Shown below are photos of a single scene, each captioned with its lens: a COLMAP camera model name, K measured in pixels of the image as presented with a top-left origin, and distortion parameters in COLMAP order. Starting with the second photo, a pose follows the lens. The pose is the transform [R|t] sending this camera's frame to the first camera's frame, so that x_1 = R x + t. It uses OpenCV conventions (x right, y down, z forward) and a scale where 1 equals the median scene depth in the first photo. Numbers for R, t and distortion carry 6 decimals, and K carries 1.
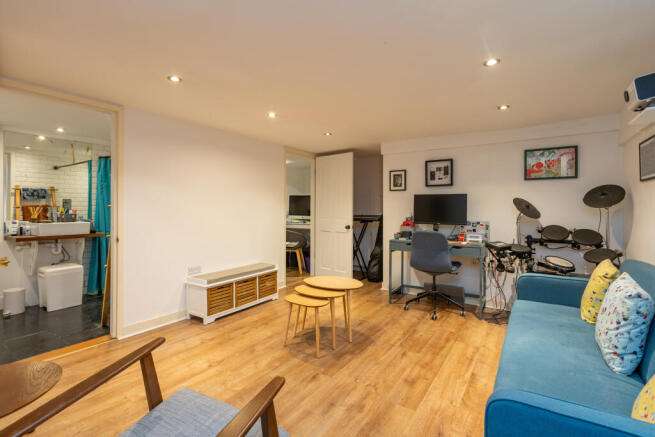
lens RADIAL K [[298.1, 0, 319.6], [0, 298.1, 207.4], [0, 0, 1]] dist [-0.000797, -0.000169]
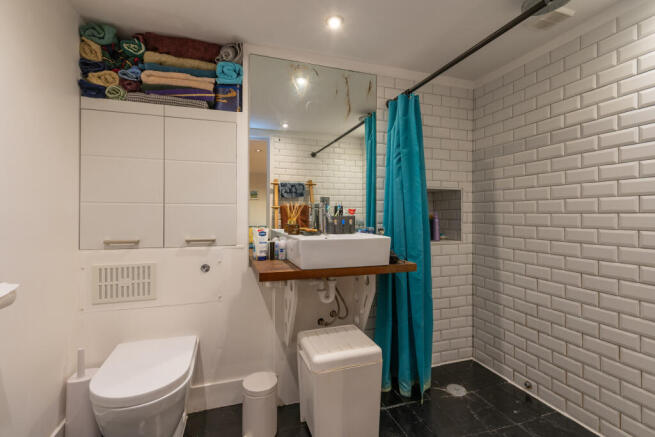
lens RADIAL K [[298.1, 0, 319.6], [0, 298.1, 207.4], [0, 0, 1]] dist [-0.000797, -0.000169]
pose [[0.782067, -0.013794, -0.623042, -0.741756], [0.000361, 0.999765, -0.021683, 0.022221], [0.623195, 0.016732, 0.781888, 0.775270]]
